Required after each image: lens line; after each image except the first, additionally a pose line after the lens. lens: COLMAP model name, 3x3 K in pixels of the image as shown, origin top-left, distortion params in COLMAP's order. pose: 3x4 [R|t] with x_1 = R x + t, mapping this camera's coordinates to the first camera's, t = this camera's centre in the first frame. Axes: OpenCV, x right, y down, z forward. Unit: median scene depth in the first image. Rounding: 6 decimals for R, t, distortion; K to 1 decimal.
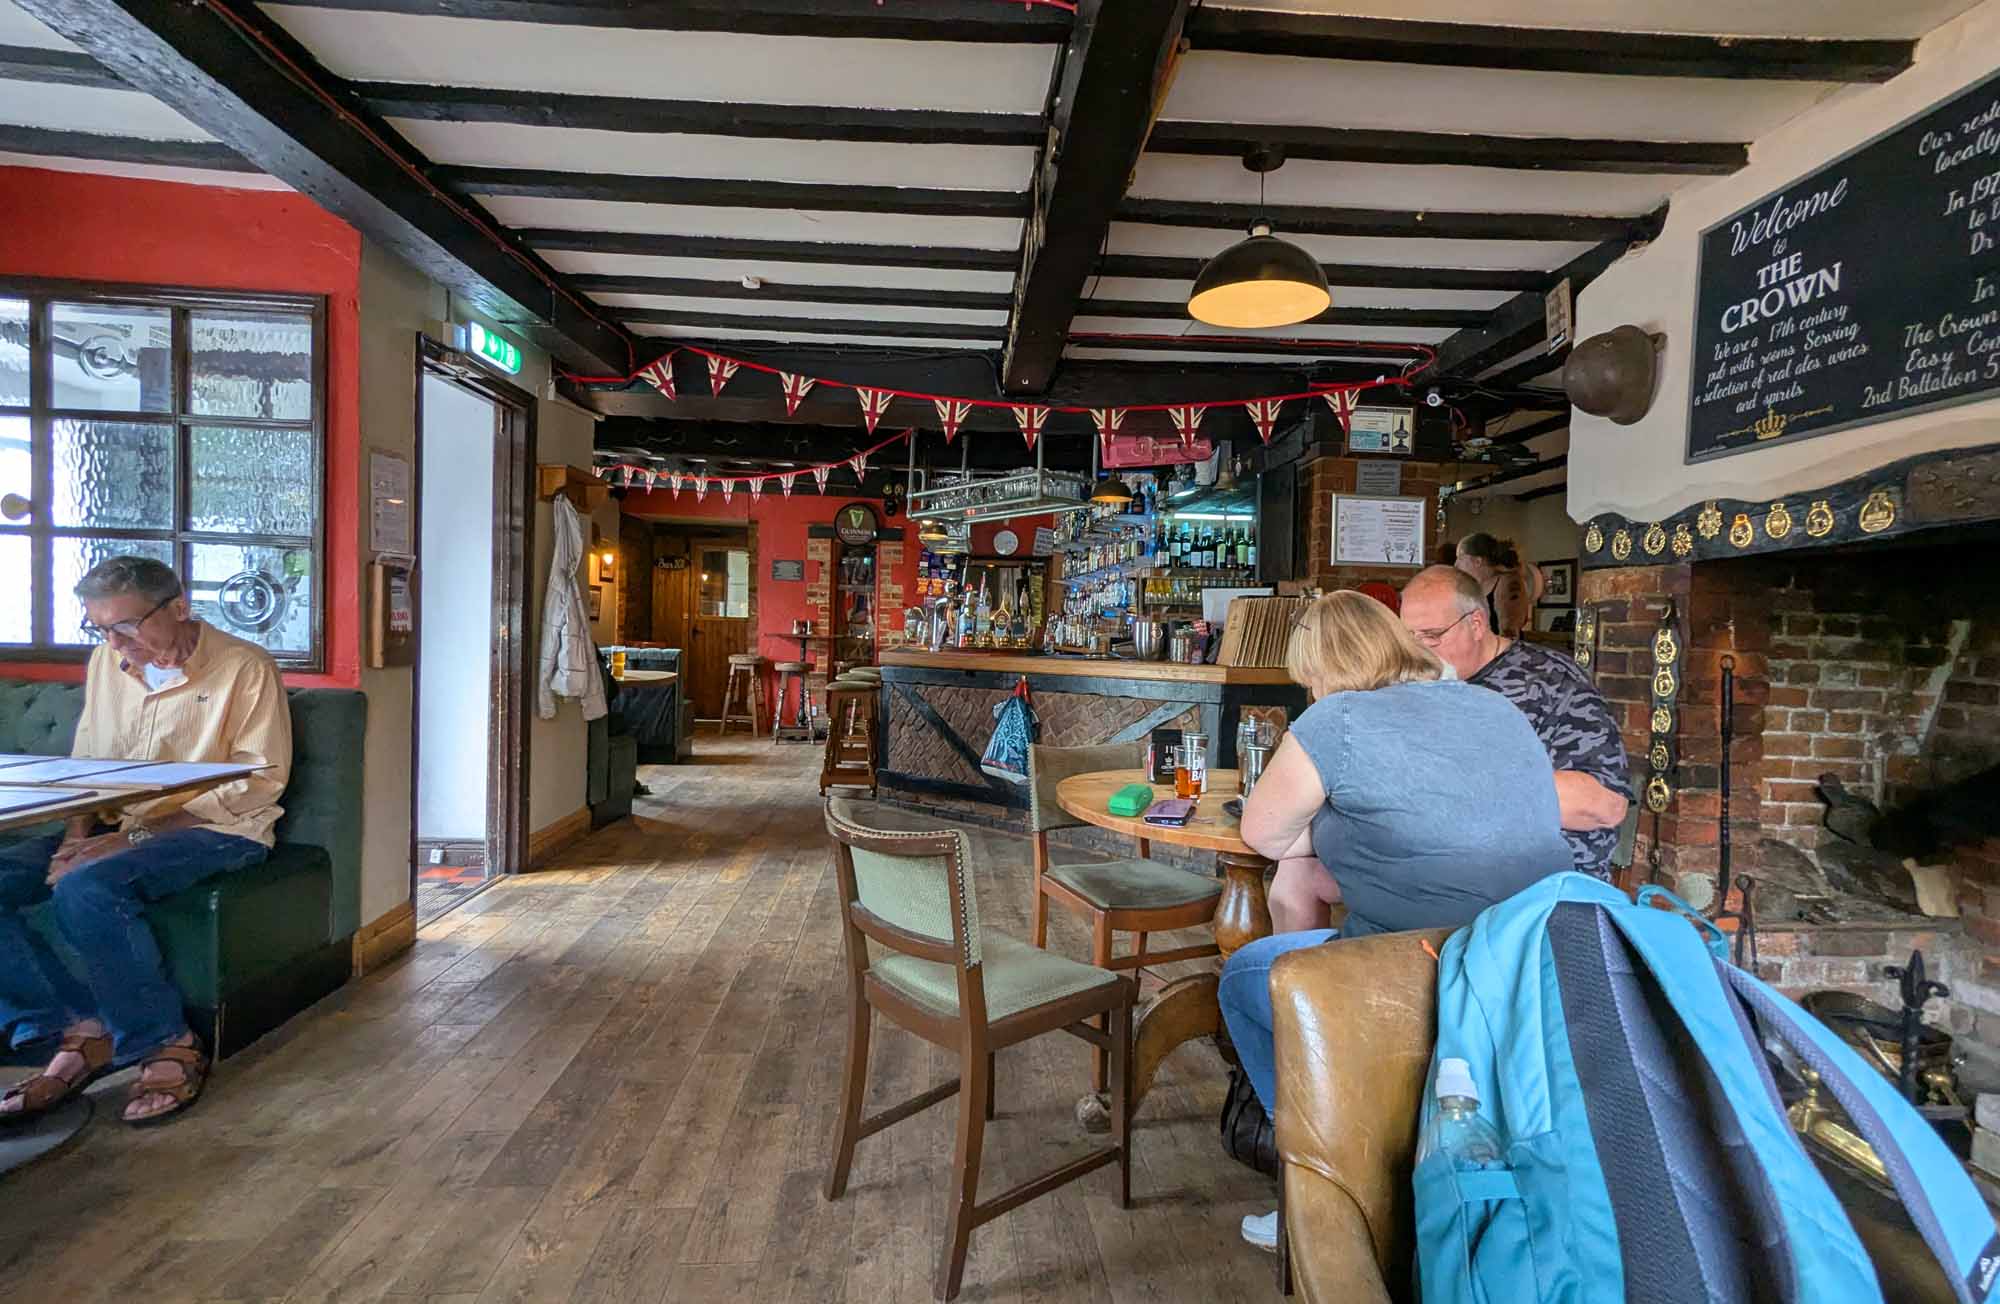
lens RADIAL K [[956.1, 0, 1000.0], [0, 956.1, 652.0], [0, 0, 1]] dist [-0.002349, 0.005959]
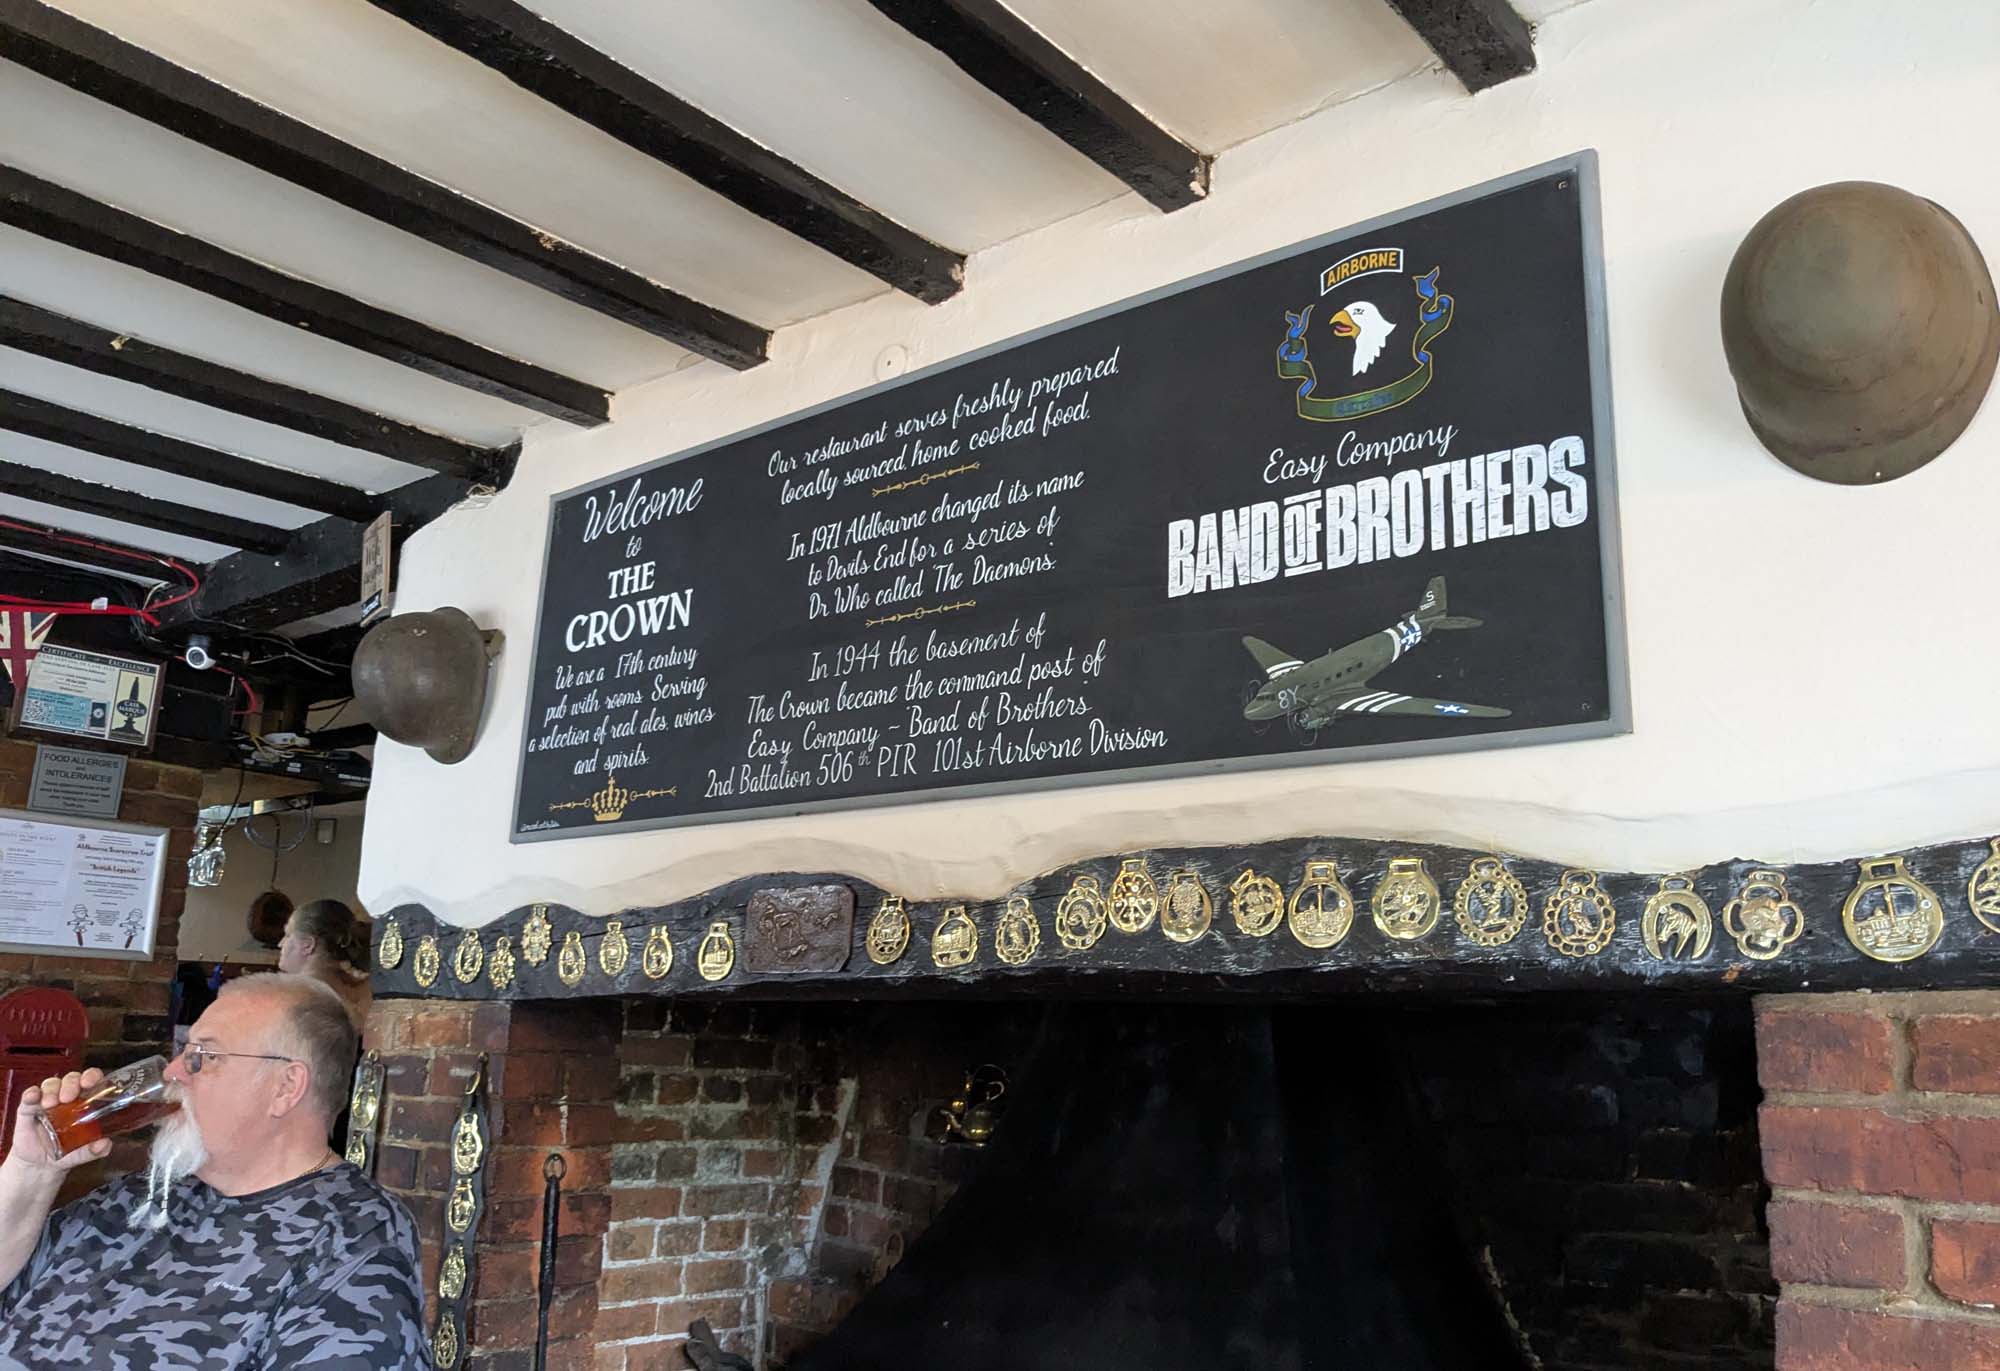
lens RADIAL K [[1644.6, 0, 1000.0], [0, 1644.6, 685.5], [0, 0, 1]] dist [0.094308, -0.202265]
pose [[0.672202, 0.160624, 0.722734, 0.127184], [0.007488, 0.974657, -0.223577, -0.049709], [-0.740330, 0.155701, 0.653964, 0.036684]]
